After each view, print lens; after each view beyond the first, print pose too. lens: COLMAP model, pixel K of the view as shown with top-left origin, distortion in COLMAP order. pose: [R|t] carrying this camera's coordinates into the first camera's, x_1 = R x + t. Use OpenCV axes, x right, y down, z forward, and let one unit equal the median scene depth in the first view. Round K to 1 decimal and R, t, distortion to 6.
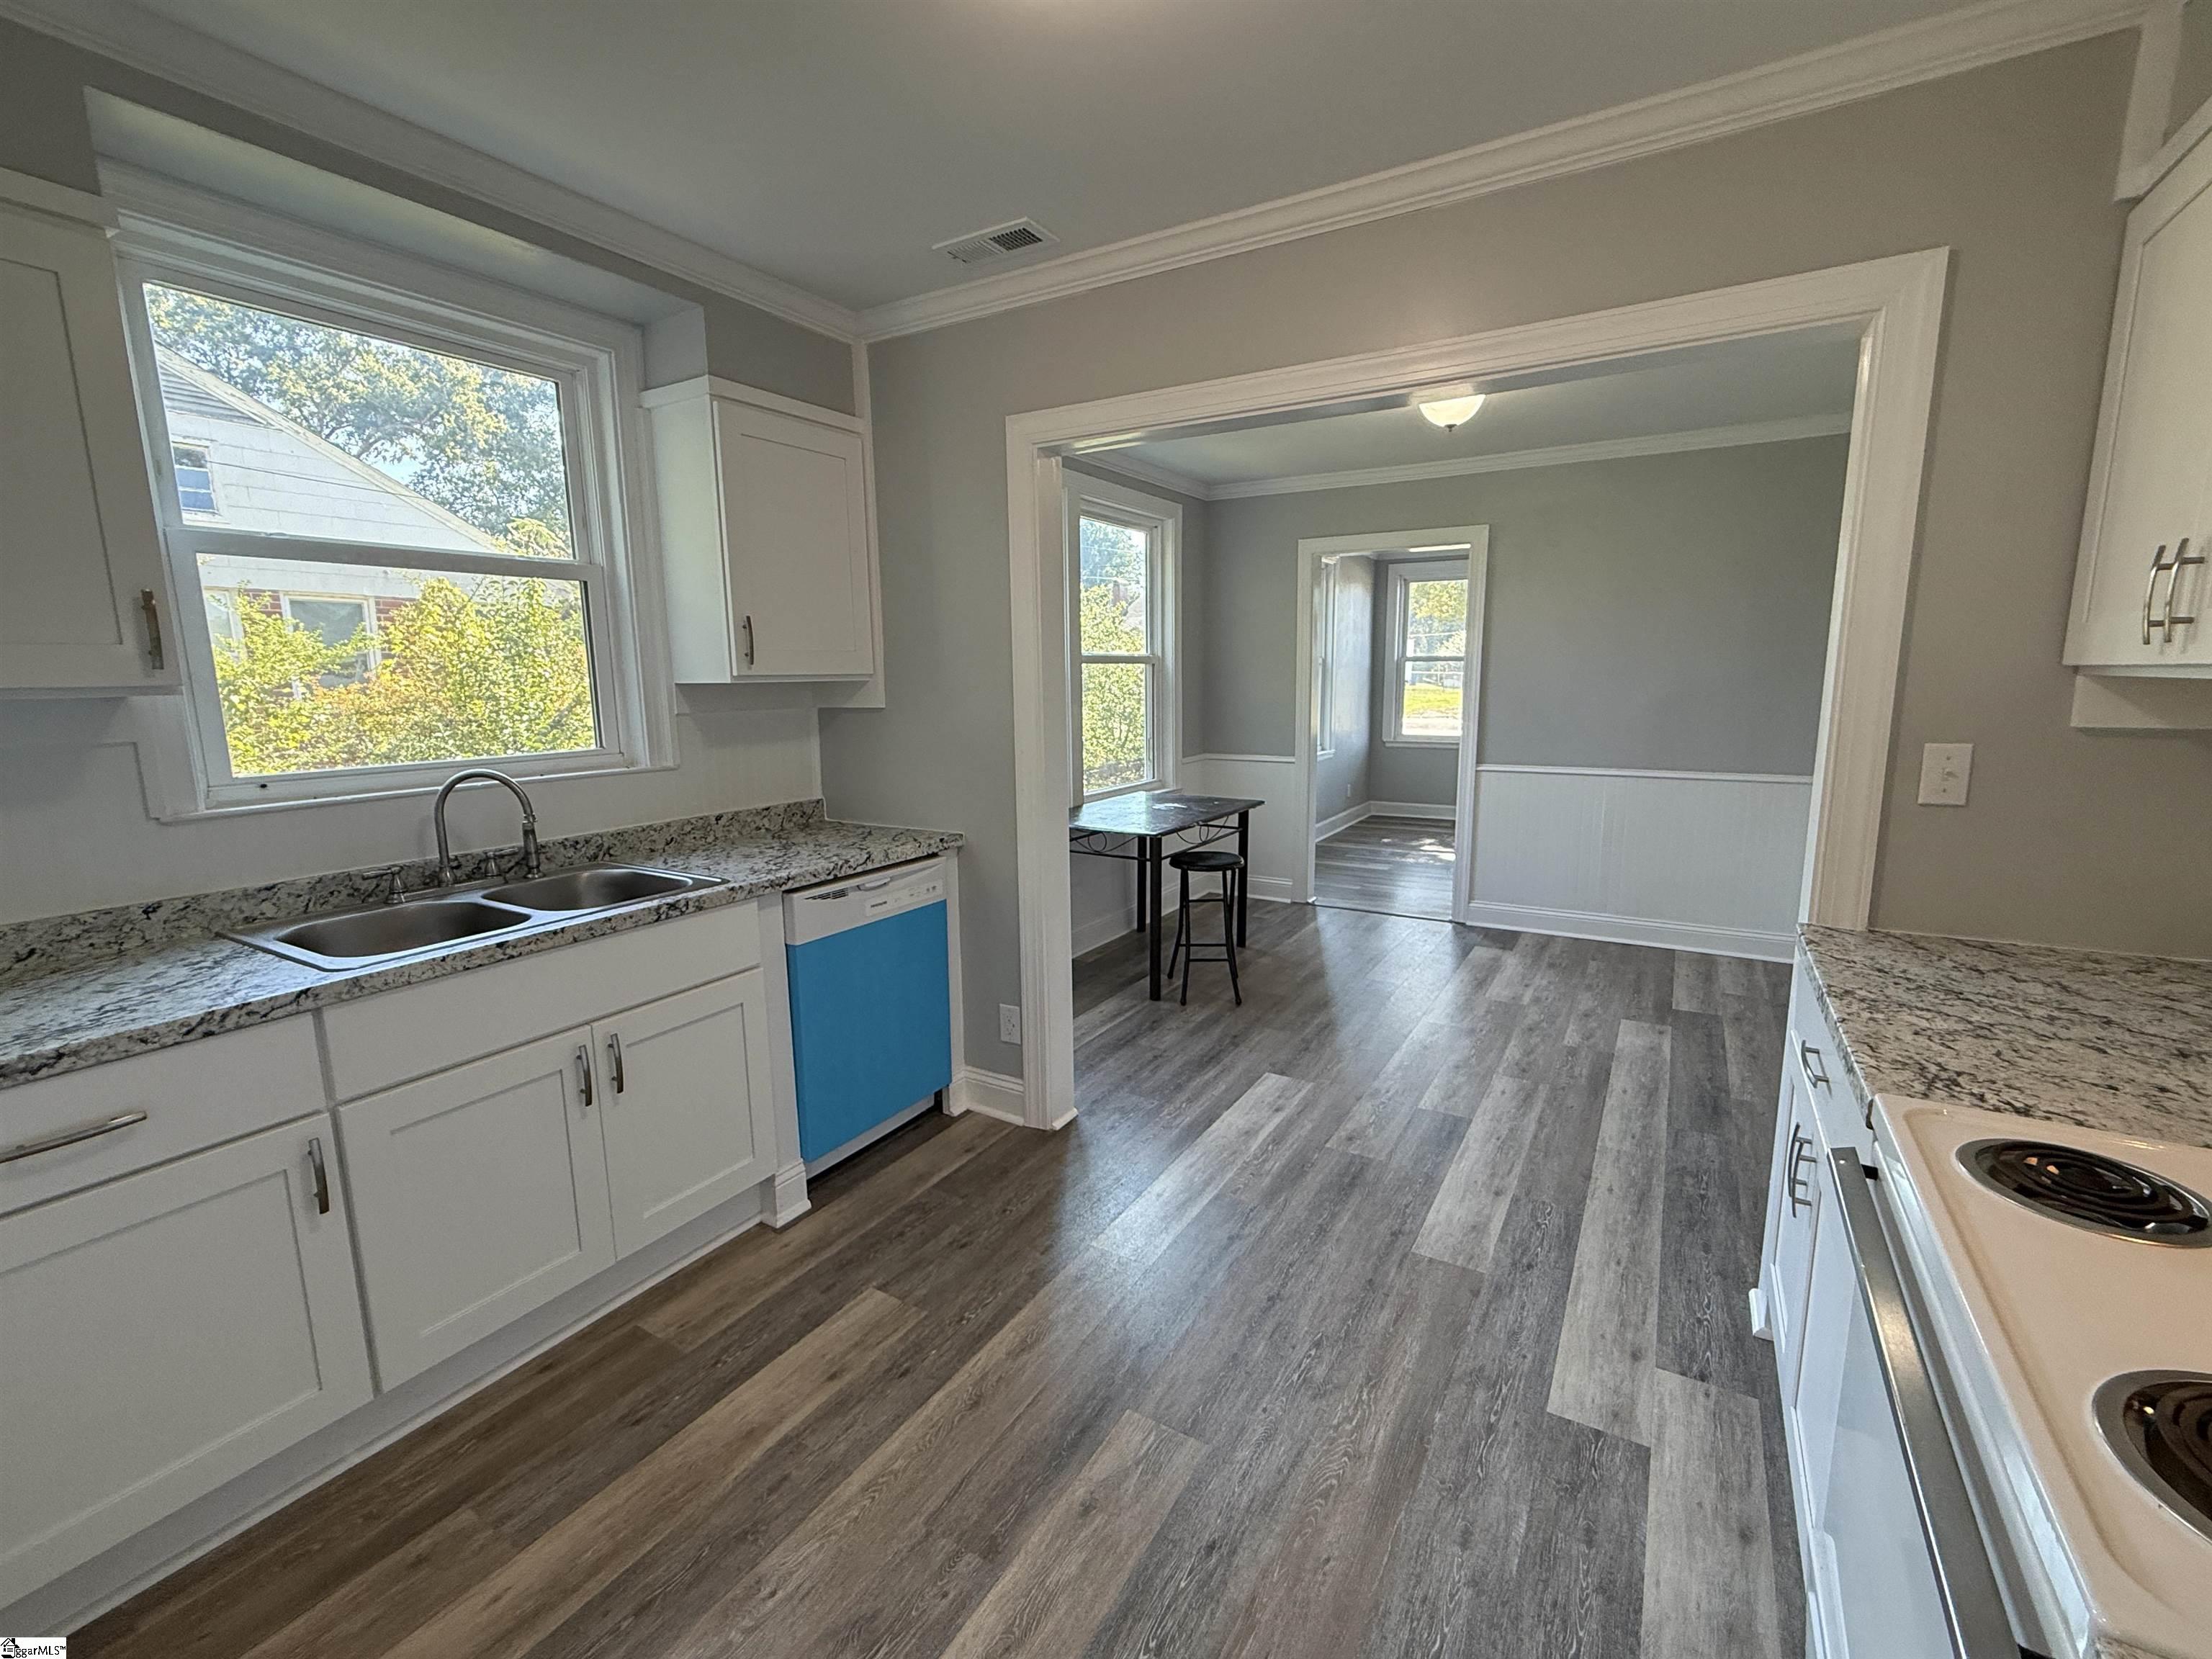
lens RADIAL K [[955.1, 0, 1102.6], [0, 955.1, 830.5], [0, 0, 1]] dist [0.000868, -0.000663]
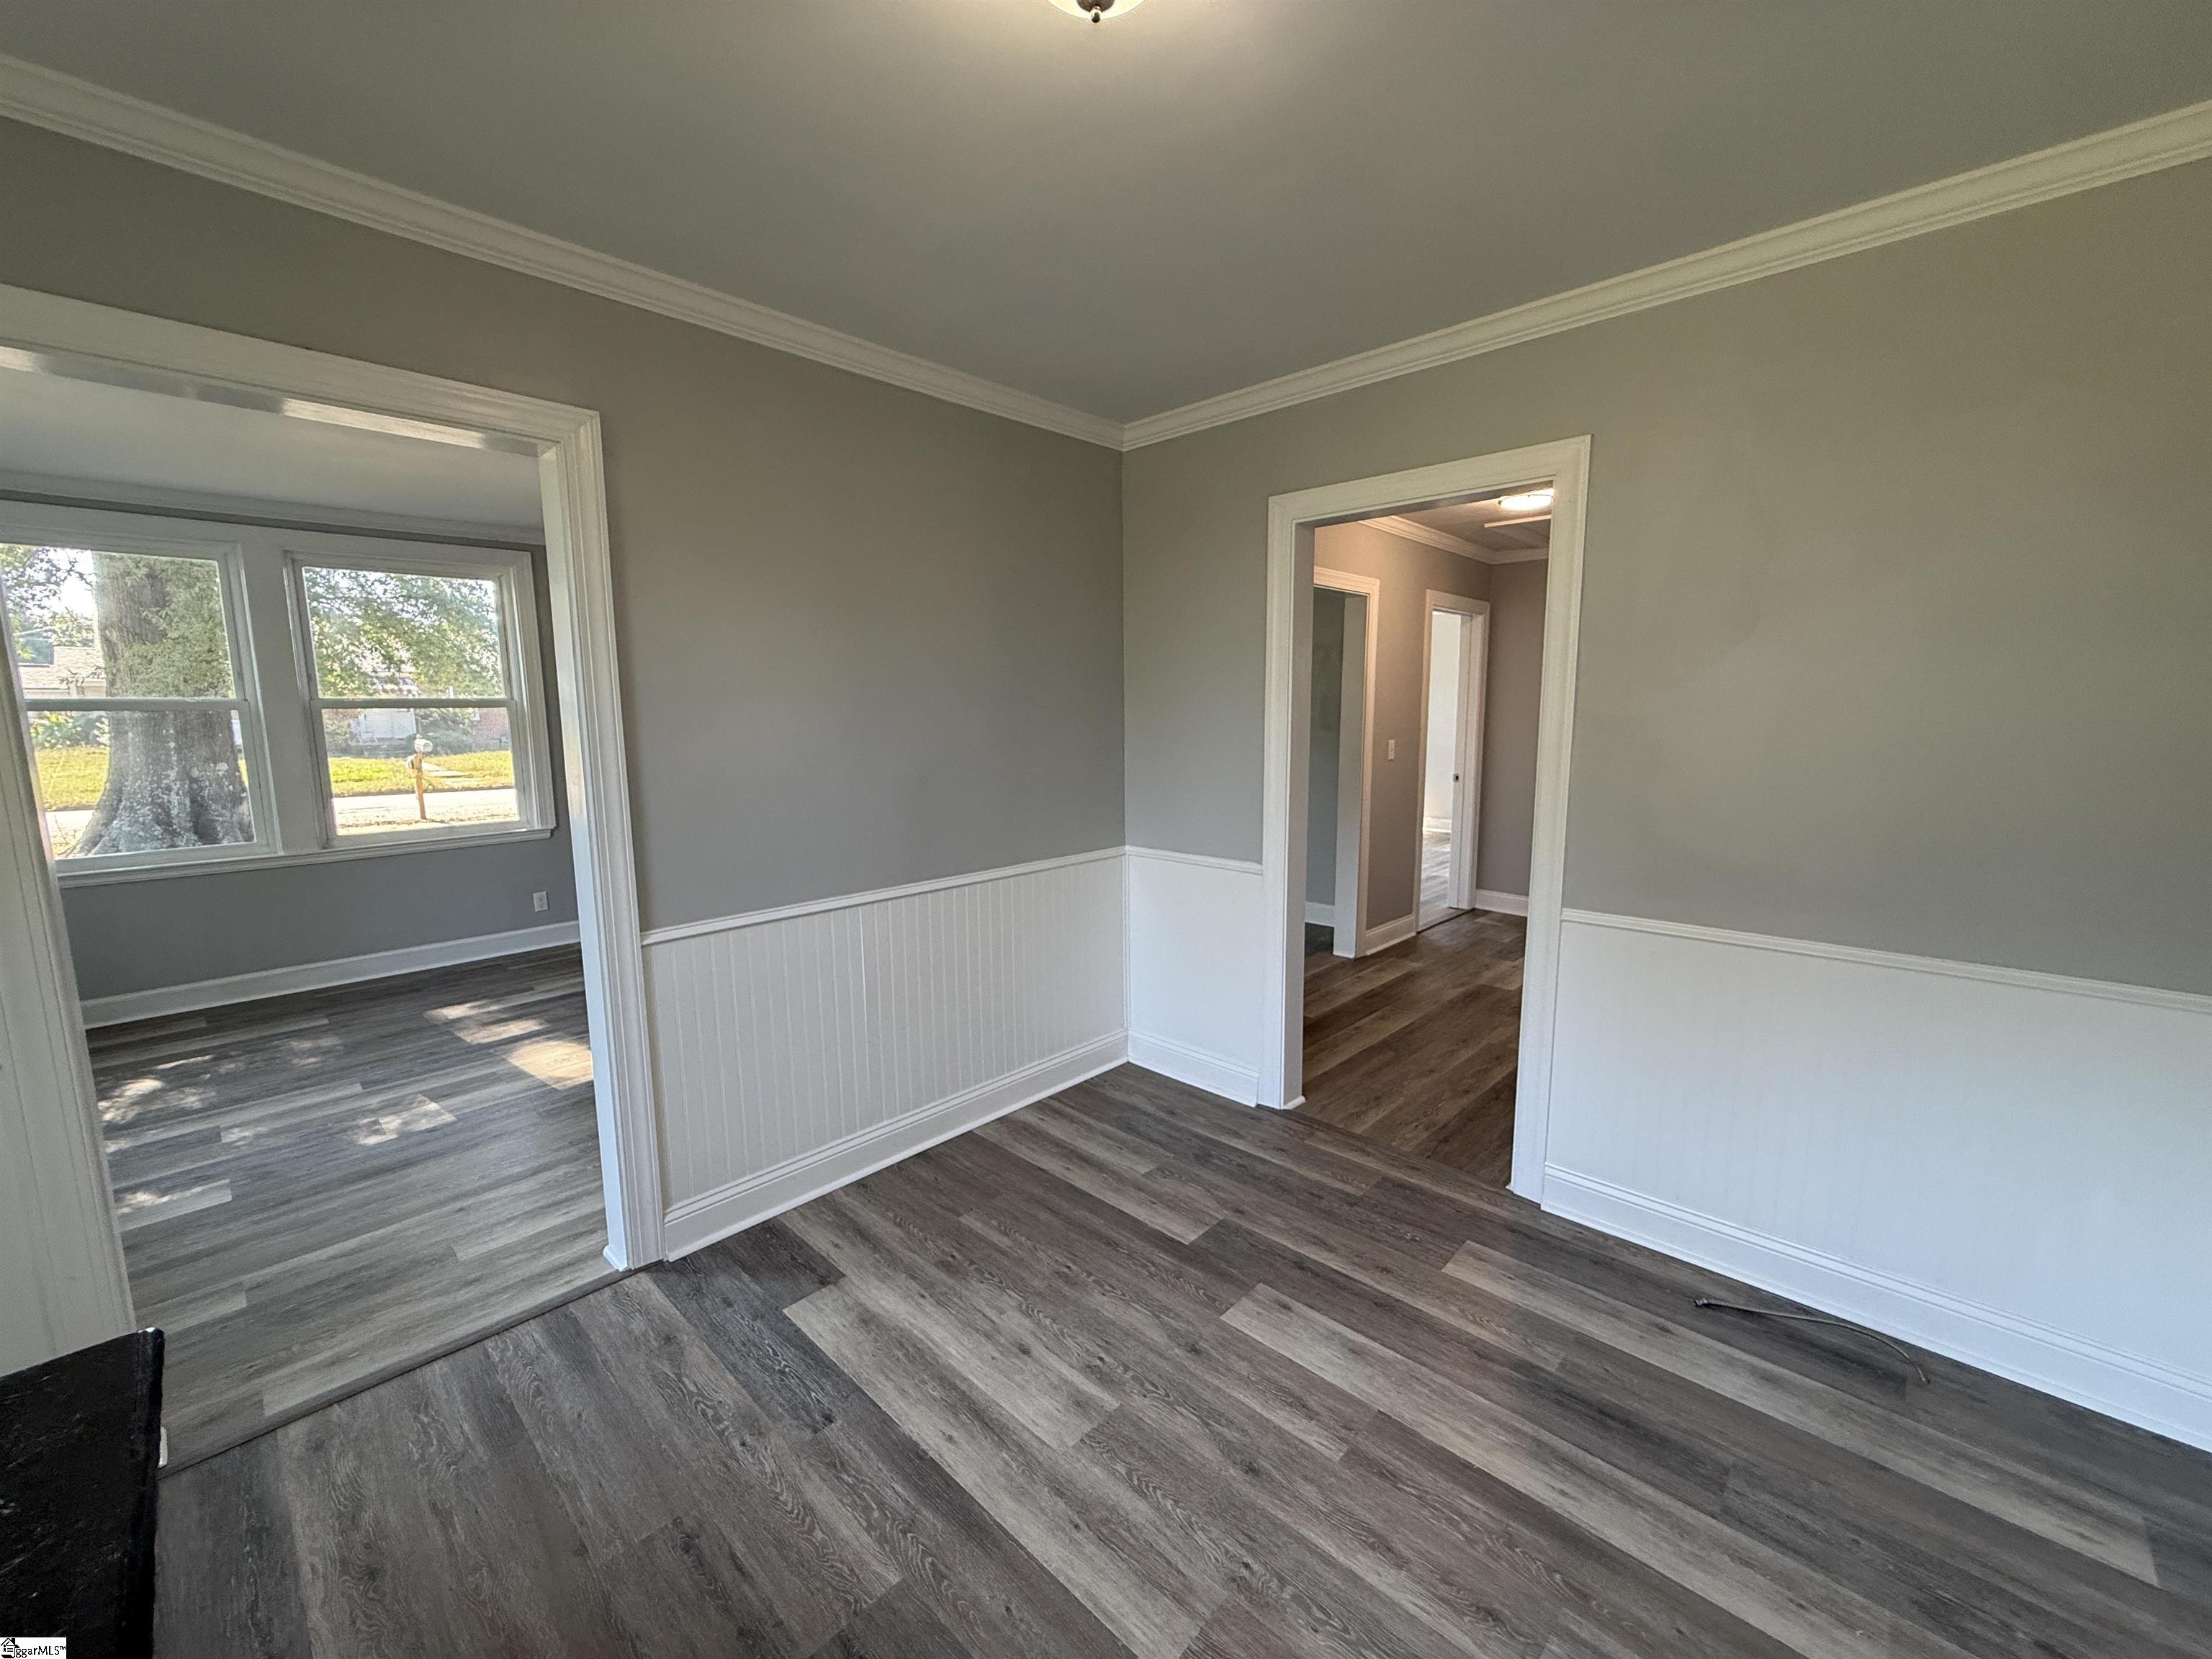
lens RADIAL K [[880.1, 0, 1104.9], [0, 880.1, 826.0], [0, 0, 1]] dist [0.001240, -0.000016]
pose [[0.212878, -0.123468, 0.969246, 0.056290], [0.166582, 0.982047, 0.088512, -0.258265], [-0.962774, 0.142617, 0.229624, 1.423768]]
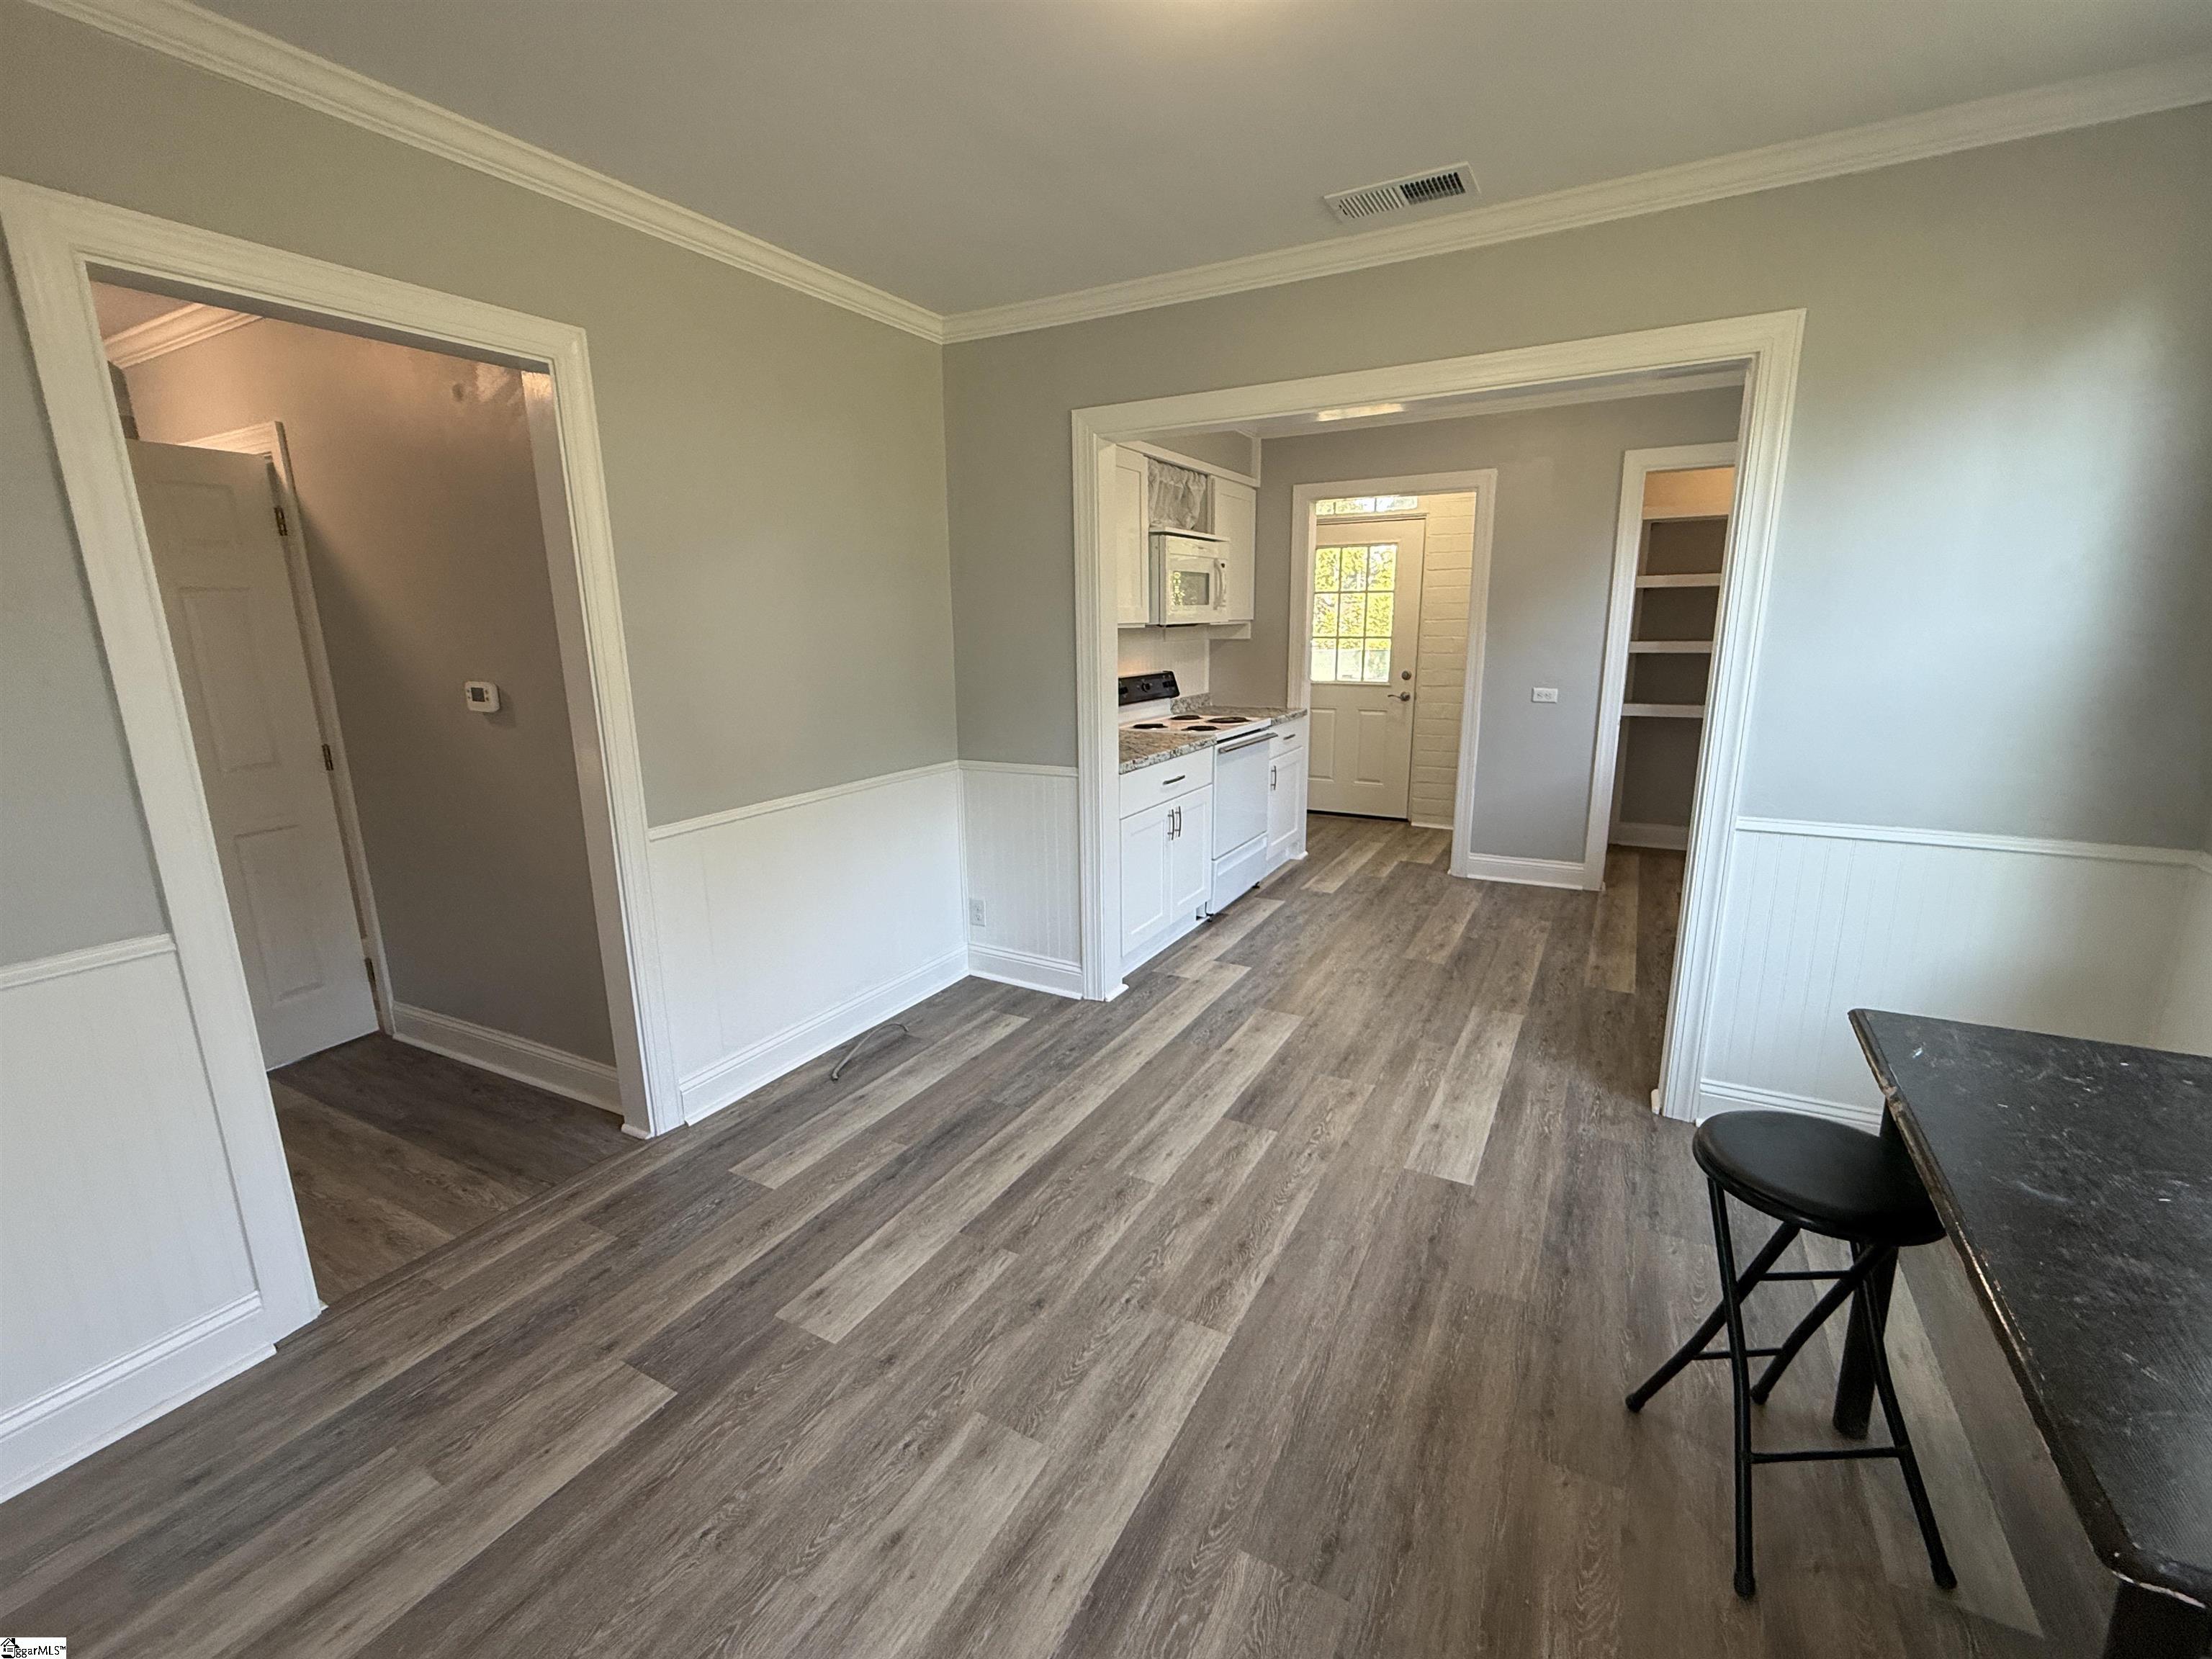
lens RADIAL K [[955.1, 0, 1102.0], [0, 955.1, 824.2], [0, 0, 1]] dist [0.000868, -0.000663]
pose [[-0.998979, 0.034263, -0.029446, 0.646715], [0.020904, 0.928378, 0.371049, -0.380562], [0.040051, 0.370055, -0.928146, 2.170316]]
